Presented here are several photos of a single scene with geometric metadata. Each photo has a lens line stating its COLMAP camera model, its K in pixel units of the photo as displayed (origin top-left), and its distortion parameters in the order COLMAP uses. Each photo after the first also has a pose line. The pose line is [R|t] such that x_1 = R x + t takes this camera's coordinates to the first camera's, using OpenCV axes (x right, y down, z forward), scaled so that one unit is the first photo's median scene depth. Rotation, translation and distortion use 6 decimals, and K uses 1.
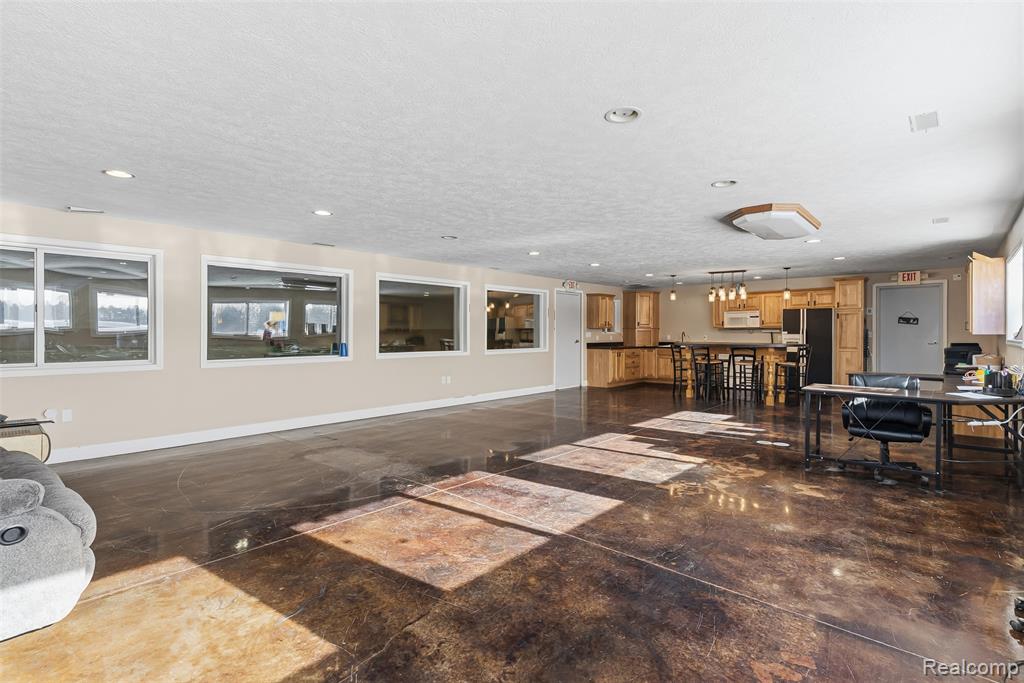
lens RADIAL K [[490.4, 0, 509.1], [0, 490.4, 331.9], [0, 0, 1]] dist [0.004046, -0.000282]
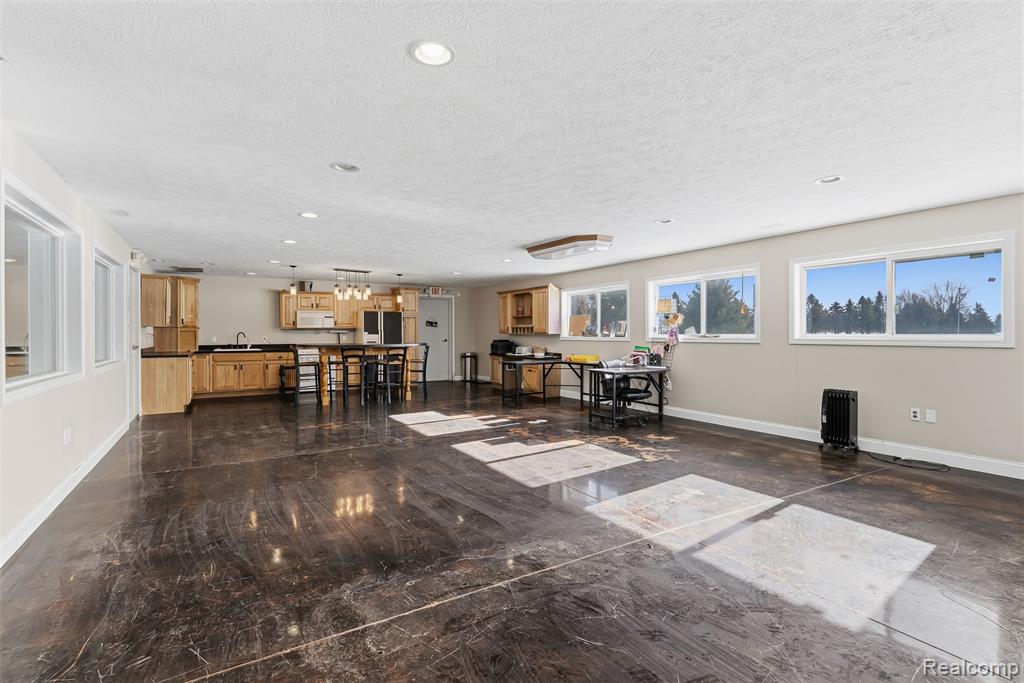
lens RADIAL K [[490.4, 0, 512.8], [0, 490.4, 339.7], [0, 0, 1]] dist [0.004046, -0.000282]
pose [[0.291081, -0.013574, 0.956602, -0.382781], [0.000397, 0.999901, 0.014067, 0.000783], [-0.956698, -0.003715, 0.291058, 0.398335]]
